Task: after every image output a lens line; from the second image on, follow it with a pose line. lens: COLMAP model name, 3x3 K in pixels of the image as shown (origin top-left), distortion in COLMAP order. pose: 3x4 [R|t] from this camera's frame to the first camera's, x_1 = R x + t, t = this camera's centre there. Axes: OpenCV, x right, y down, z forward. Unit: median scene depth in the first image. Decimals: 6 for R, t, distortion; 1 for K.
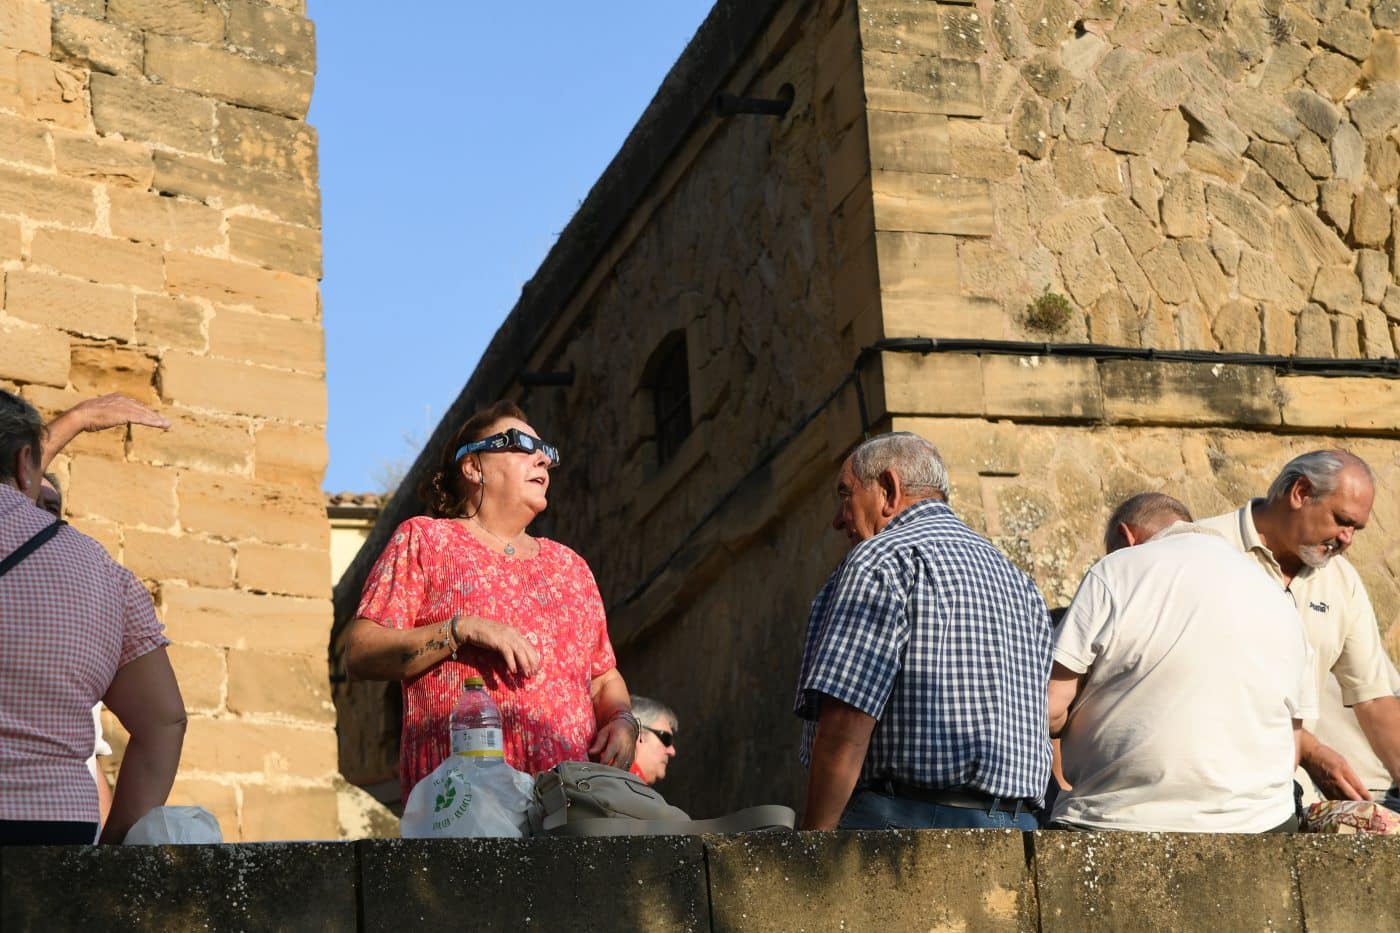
lens RADIAL K [[3127.7, 0, 532.9], [0, 3127.7, 410.0], [0, 0, 1]] dist [0.298580, 0.315967]
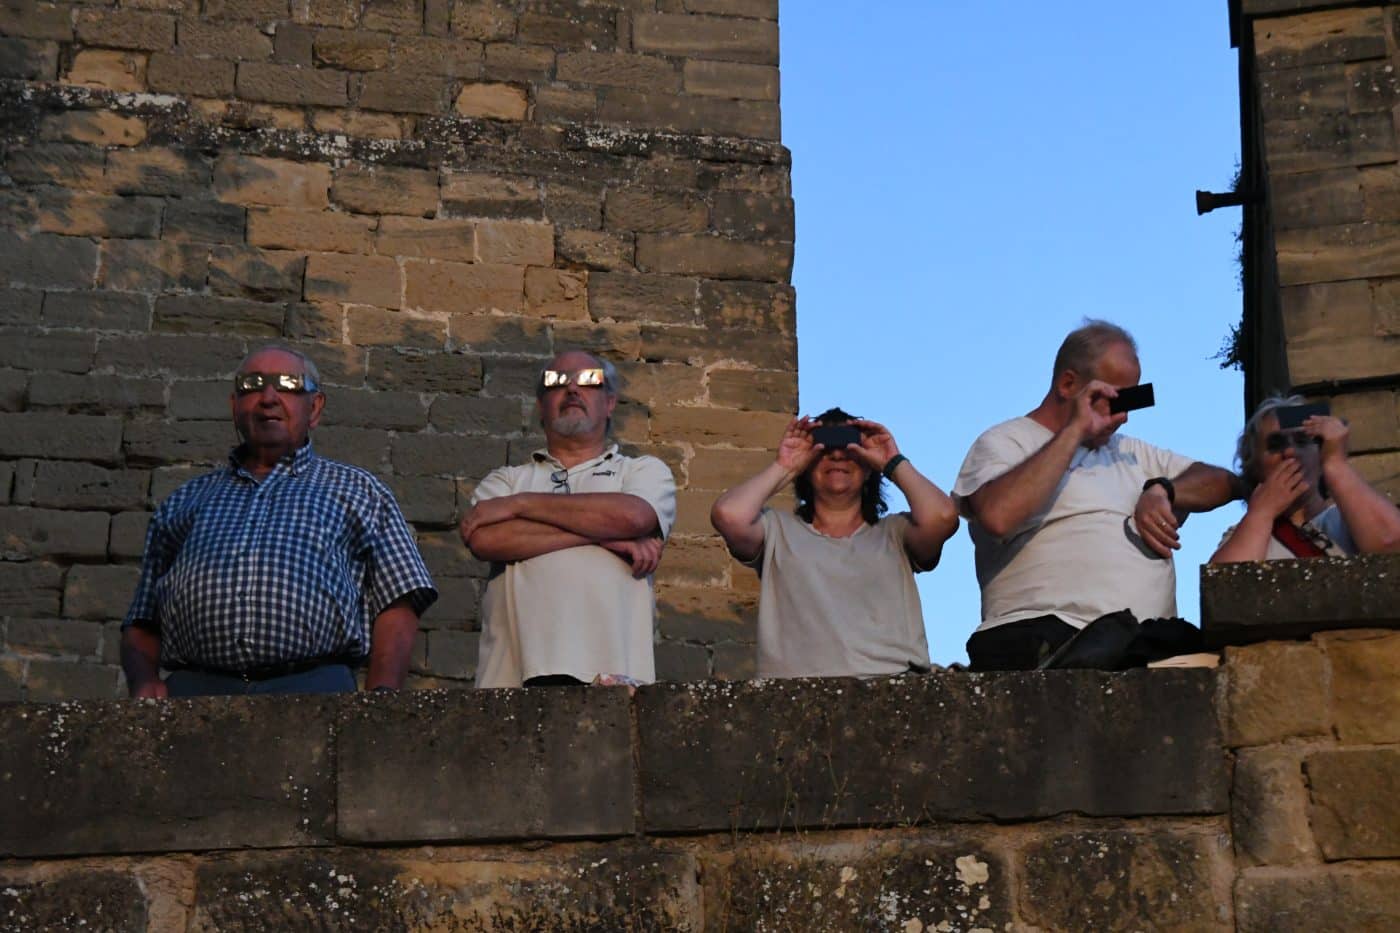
lens RADIAL K [[2557.6, 0, 584.1], [0, 2557.6, 398.4], [0, 0, 1]] dist [0.155891, 0.418019]
pose [[0.847604, -0.153113, -0.508059, 0.343337], [0.095312, 0.985823, -0.138087, 0.075063], [0.522000, 0.068619, 0.850181, 0.158153]]
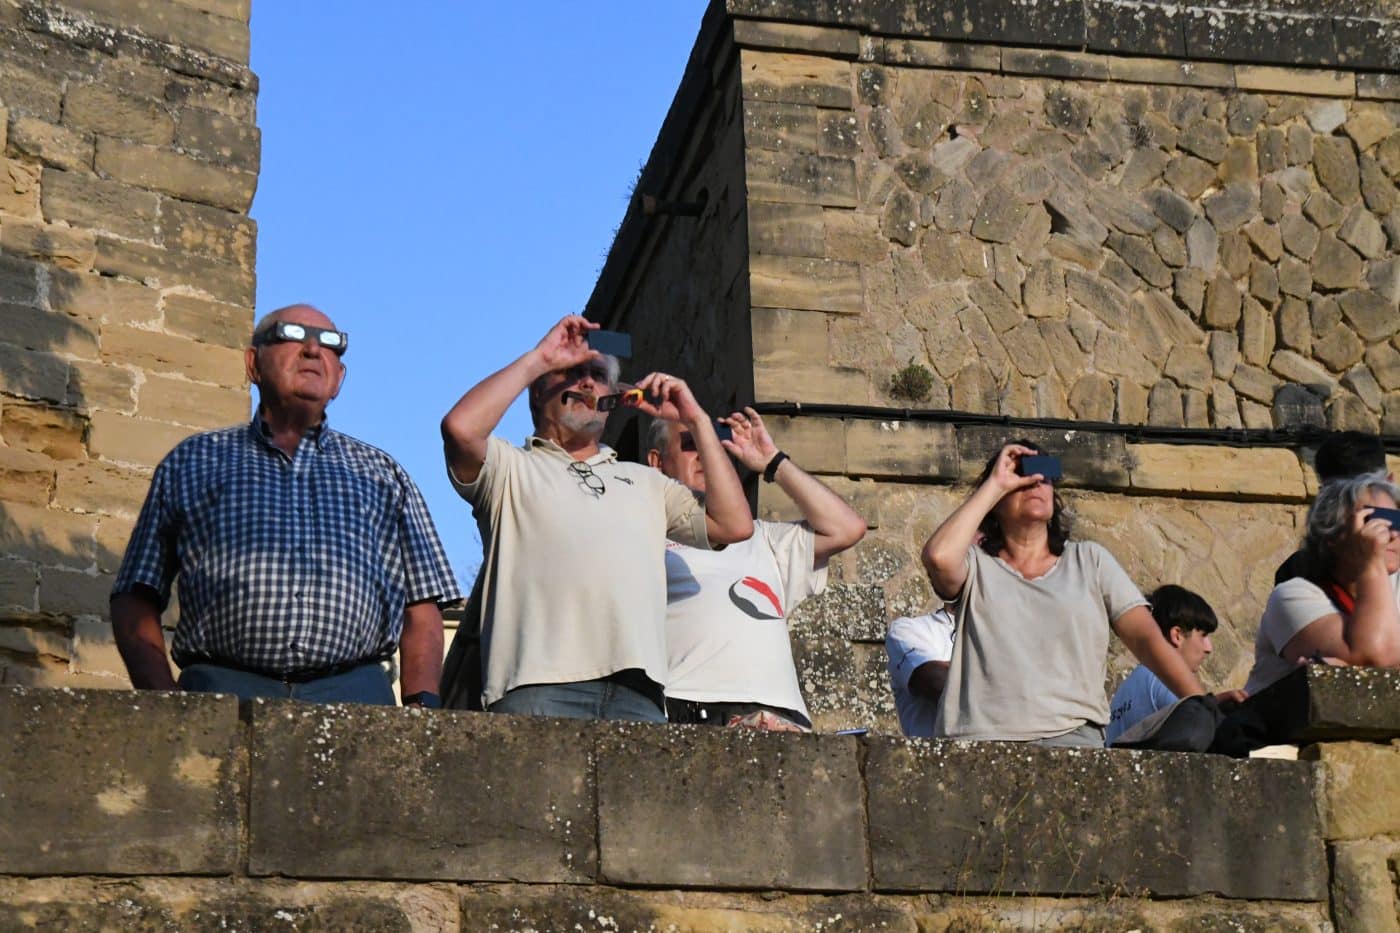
lens RADIAL K [[2557.6, 0, 584.1], [0, 2557.6, 398.4], [0, 0, 1]] dist [0.155891, 0.418019]
pose [[0.994068, -0.002904, -0.108719, 0.148511], [-0.005679, 0.996894, -0.078554, 0.045456], [0.108609, 0.078705, 0.990964, 0.109166]]
